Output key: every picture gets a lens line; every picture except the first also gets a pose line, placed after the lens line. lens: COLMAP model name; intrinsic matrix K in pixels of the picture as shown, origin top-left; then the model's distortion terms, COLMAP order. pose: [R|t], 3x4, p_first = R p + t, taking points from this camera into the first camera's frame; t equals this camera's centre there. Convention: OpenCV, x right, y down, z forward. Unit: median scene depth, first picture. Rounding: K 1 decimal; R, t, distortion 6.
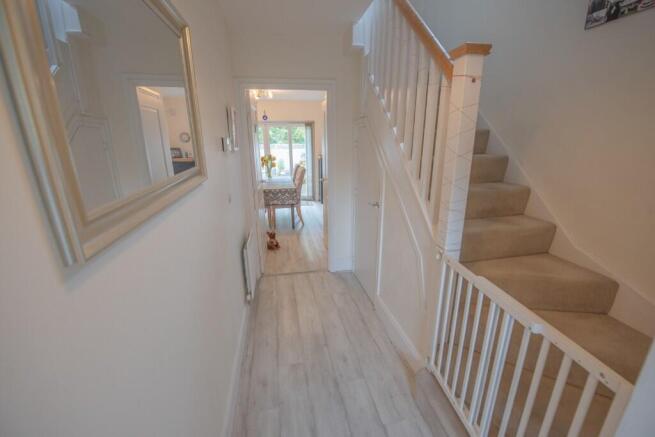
lens RADIAL K [[283.2, 0, 334.8], [0, 283.2, 220.4], [0, 0, 1]] dist [-0.001670, -0.000342]
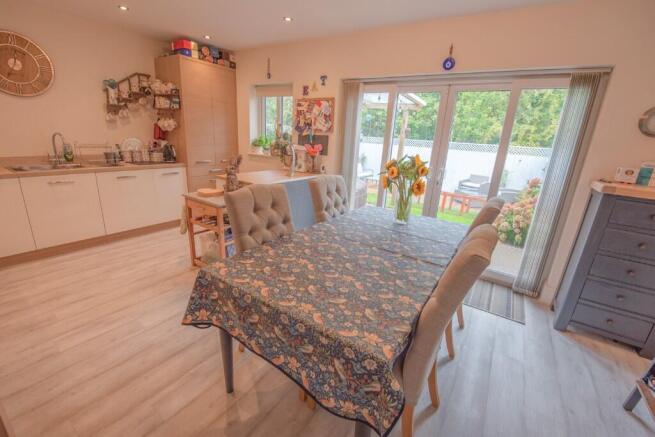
lens RADIAL K [[283.2, 0, 334.8], [0, 283.2, 220.4], [0, 0, 1]] dist [-0.001670, -0.000342]
pose [[0.723839, 0.244843, -0.645065, -0.054502], [-0.262884, 0.962266, 0.070255, -0.138178], [0.637926, 0.118724, 0.760891, 0.606919]]
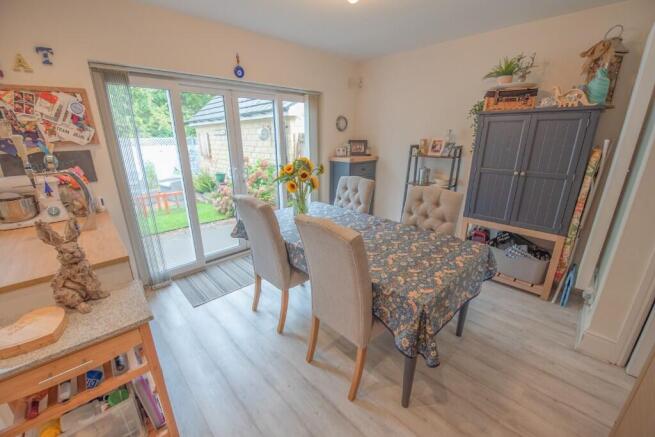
lens RADIAL K [[262.7, 0, 327.5], [0, 262.7, 218.5], [0, 0, 1]] dist [-0.000652, -0.000145]
pose [[0.844839, -0.165892, 0.508652, -0.354768], [0.161313, 0.985454, 0.053466, -0.143111], [-0.510122, 0.036882, 0.859311, 0.582967]]
